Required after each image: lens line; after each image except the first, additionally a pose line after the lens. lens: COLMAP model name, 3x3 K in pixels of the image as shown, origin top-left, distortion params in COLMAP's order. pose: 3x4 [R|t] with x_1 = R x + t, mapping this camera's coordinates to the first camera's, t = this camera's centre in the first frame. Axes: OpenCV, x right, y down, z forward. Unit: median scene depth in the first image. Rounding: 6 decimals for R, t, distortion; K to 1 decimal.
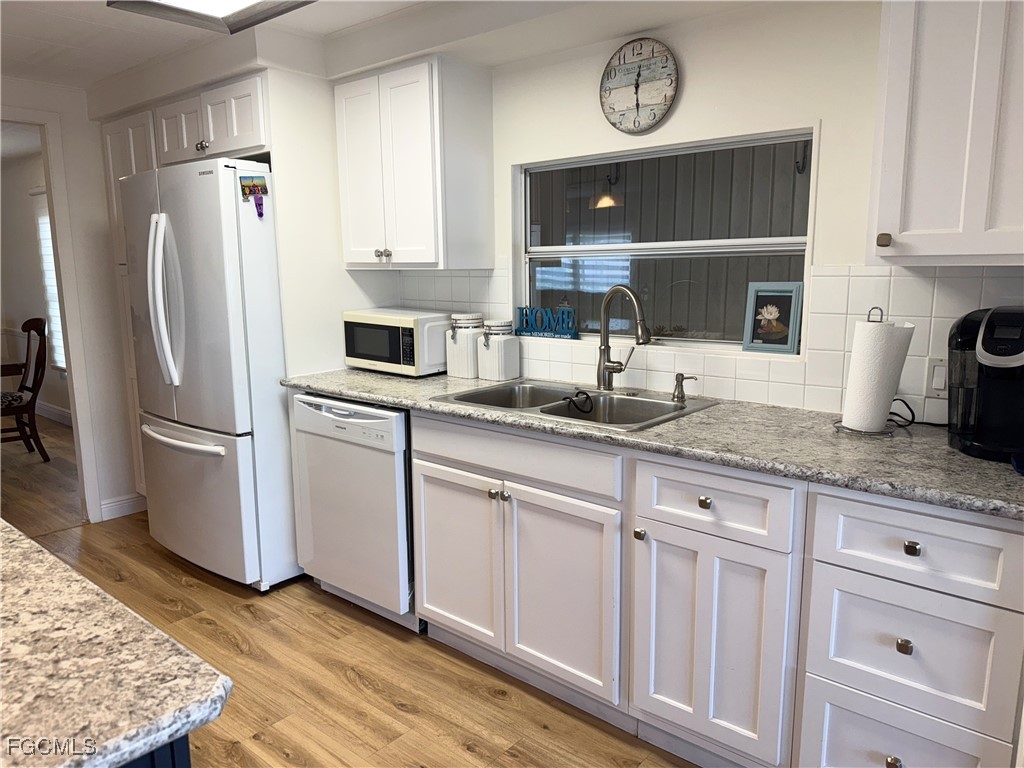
lens RADIAL K [[723.4, 0, 517.1], [0, 723.4, 387.8], [0, 0, 1]] dist [0.020118, -0.028297]
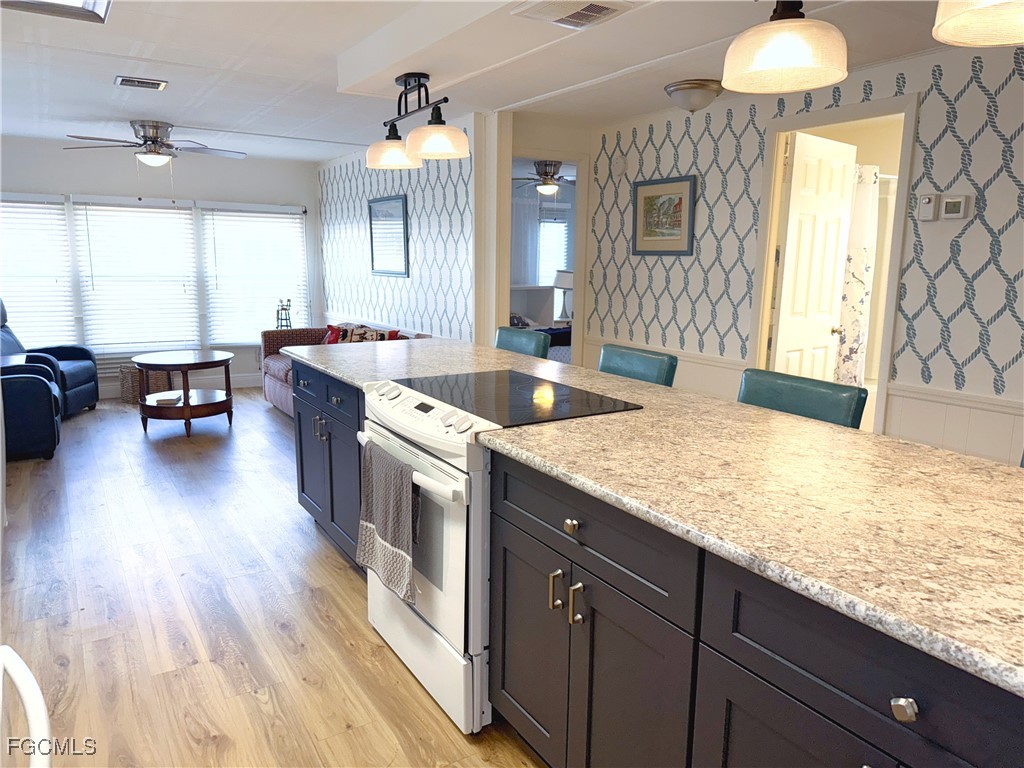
lens RADIAL K [[723.4, 0, 510.2], [0, 723.4, 382.1], [0, 0, 1]] dist [0.020118, -0.028297]
pose [[-0.948798, -0.062215, 0.309696, -0.122768], [0.046244, 0.942492, 0.331013, -0.116349], [-0.312481, 0.328386, -0.891358, 0.686996]]
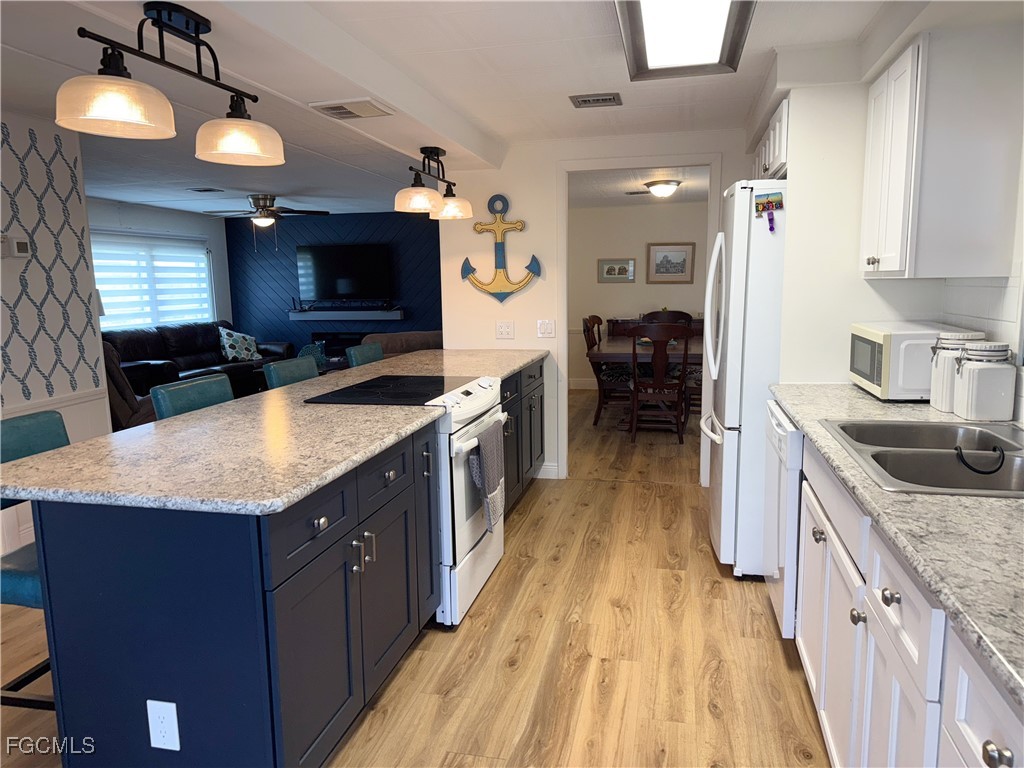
lens RADIAL K [[723.4, 0, 508.5], [0, 723.4, 387.1], [0, 0, 1]] dist [0.020118, -0.028297]
pose [[0.446506, 0.127734, -0.885616, 0.466413], [-0.136219, 0.987925, 0.073812, -0.035613], [0.884351, 0.087680, 0.458514, 0.195220]]
